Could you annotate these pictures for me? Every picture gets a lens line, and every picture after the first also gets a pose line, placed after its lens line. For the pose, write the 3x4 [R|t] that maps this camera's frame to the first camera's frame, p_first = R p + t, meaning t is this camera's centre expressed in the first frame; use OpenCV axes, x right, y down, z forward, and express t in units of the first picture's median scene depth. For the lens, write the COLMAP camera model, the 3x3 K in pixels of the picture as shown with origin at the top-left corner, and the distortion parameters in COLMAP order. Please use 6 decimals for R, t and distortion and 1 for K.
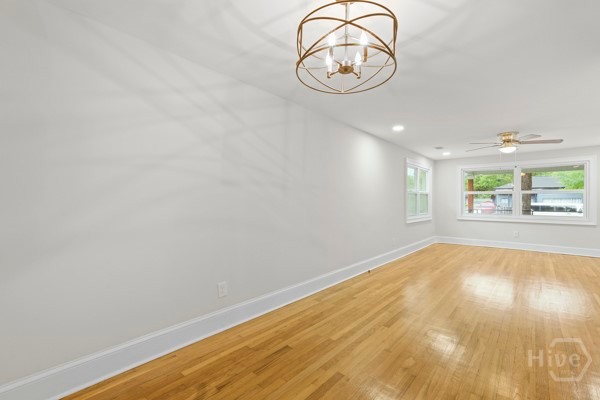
lens RADIAL K [[267.8, 0, 300.1], [0, 267.8, 201.8], [0, 0, 1]] dist [-0.008429, 0.005718]
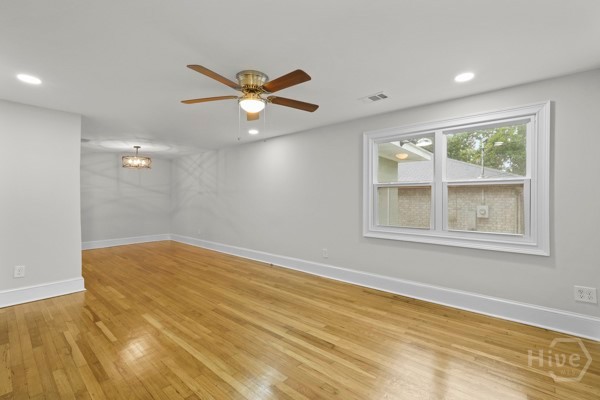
lens RADIAL K [[267.8, 0, 300.9], [0, 267.8, 199.5], [0, 0, 1]] dist [-0.008429, 0.005718]
pose [[0.007654, 0.001575, -0.999969, 0.962567], [-0.004906, 0.999987, 0.001538, -0.005547], [0.999959, 0.004894, 0.007661, 0.791965]]
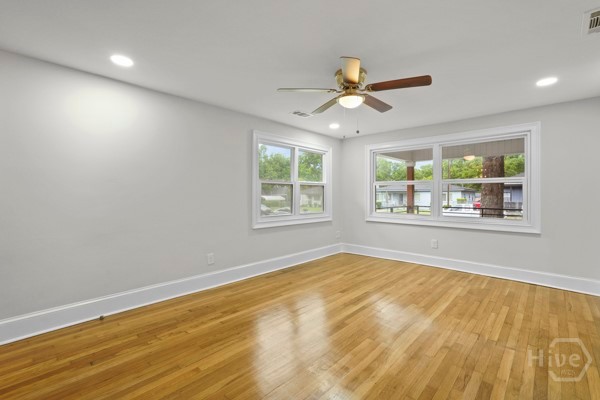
lens RADIAL K [[267.8, 0, 300.8], [0, 267.8, 198.7], [0, 0, 1]] dist [-0.008429, 0.005718]
pose [[0.999470, -0.001077, -0.032521, 0.501673], [0.001399, 0.999950, 0.009907, -0.000516], [0.032509, -0.009947, 0.999422, 0.318063]]
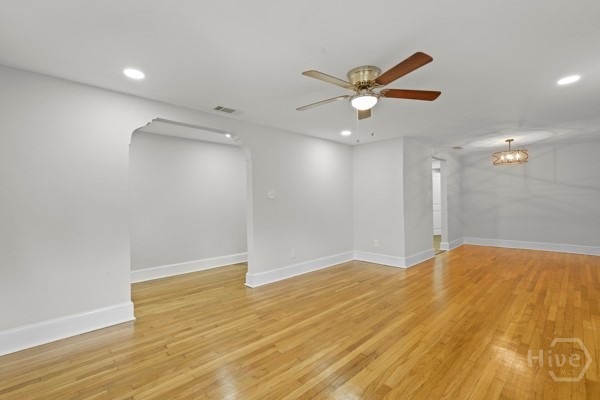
lens RADIAL K [[267.8, 0, 301.1], [0, 267.8, 200.2], [0, 0, 1]] dist [-0.008429, 0.005718]
pose [[-0.996658, 0.015168, 0.080271, 0.624627], [0.015073, 0.999885, -0.001779, -0.005644], [-0.080289, -0.000563, -0.996771, 1.112775]]
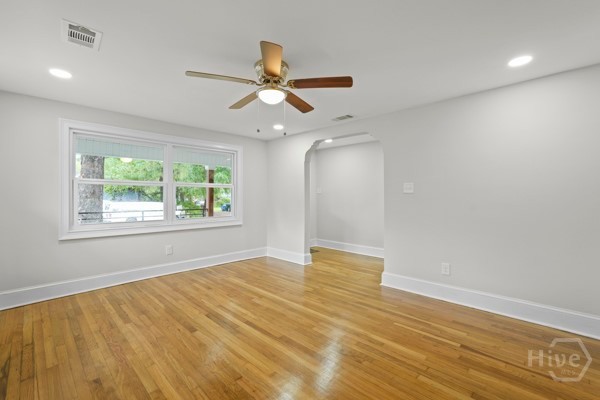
lens RADIAL K [[267.8, 0, 303.3], [0, 267.8, 198.1], [0, 0, 1]] dist [-0.008429, 0.005718]
pose [[0.044340, -0.003392, 0.999011, 0.192143], [0.002922, 0.999990, 0.003265, -0.003665], [-0.999012, 0.002774, 0.044350, 0.662943]]
